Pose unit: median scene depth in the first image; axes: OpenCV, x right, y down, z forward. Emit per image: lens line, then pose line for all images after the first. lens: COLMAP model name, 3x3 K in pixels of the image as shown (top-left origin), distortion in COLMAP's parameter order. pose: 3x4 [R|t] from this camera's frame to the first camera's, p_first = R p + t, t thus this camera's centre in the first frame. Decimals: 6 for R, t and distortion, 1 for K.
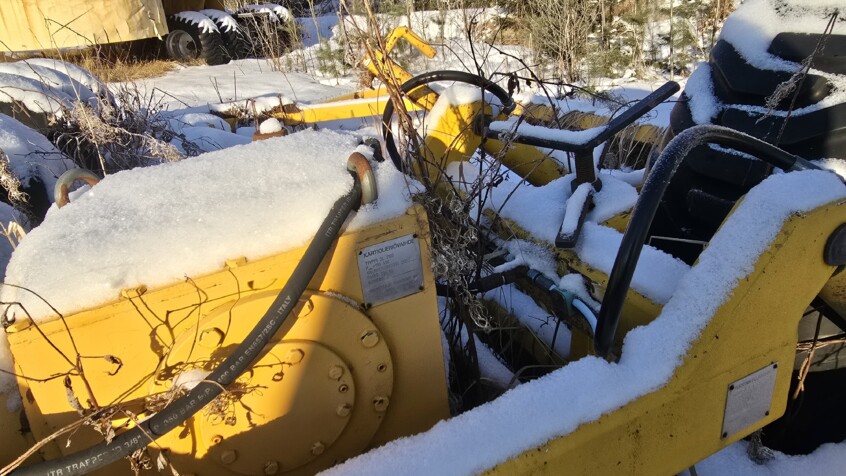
lens RADIAL K [[564.3, 0, 418.5], [0, 564.3, 238.6], [0, 0, 1]] dist [0.005885, 0.003578]
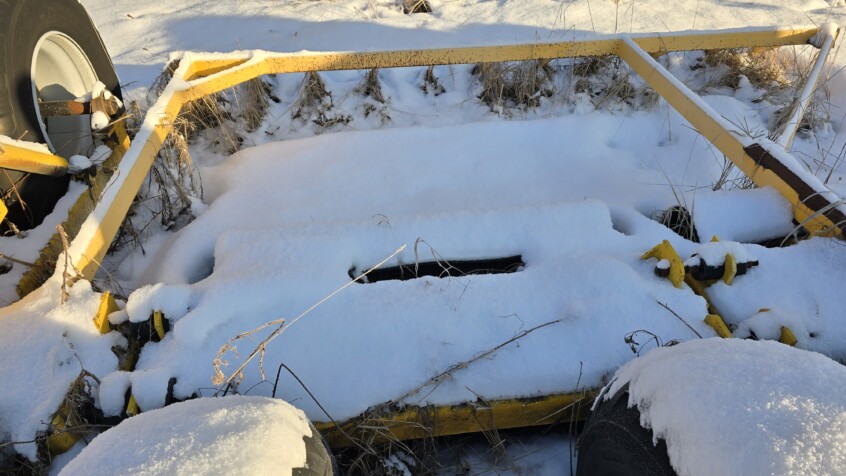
lens RADIAL K [[564.4, 0, 417.0], [0, 564.4, 232.4], [0, 0, 1]] dist [0.048509, -0.022650]
pose [[0.311155, -0.553145, 0.772796, -0.705057], [0.383241, 0.817145, 0.430582, -0.023911], [-0.869660, 0.162189, 0.466247, -1.500354]]
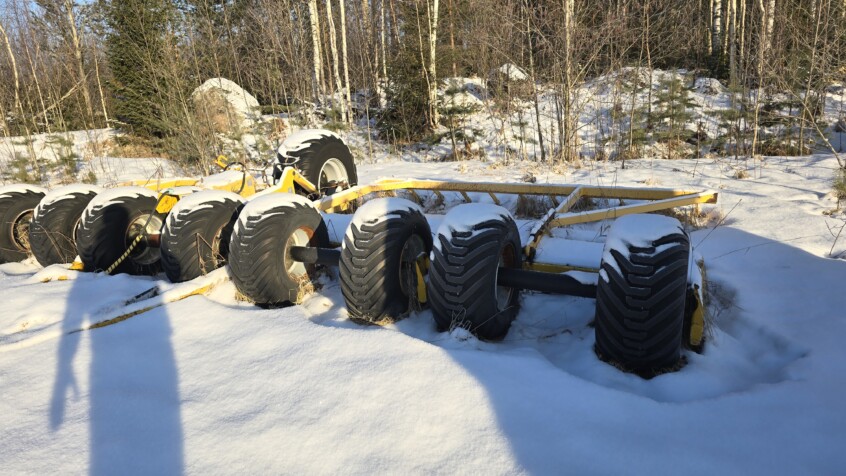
lens RADIAL K [[564.4, 0, 416.0], [0, 564.4, 243.9], [0, 0, 1]] dist [0.048509, -0.022650]
pose [[0.772247, -0.172698, 0.611400, -2.705782], [0.270842, 0.960007, -0.070928, 1.763714], [-0.574699, 0.220367, 0.788137, -5.479186]]
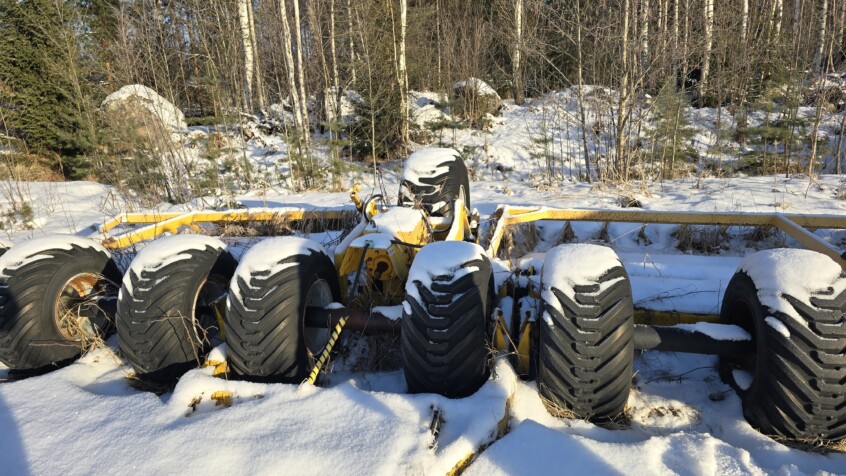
lens RADIAL K [[564.4, 0, 409.2], [0, 564.4, 236.7], [0, 0, 1]] dist [0.048509, -0.022650]
pose [[0.613623, -0.173656, 0.770266, -3.801102], [0.320118, 0.946462, -0.041639, 0.313217], [-0.721797, 0.272127, 0.636362, -2.130263]]
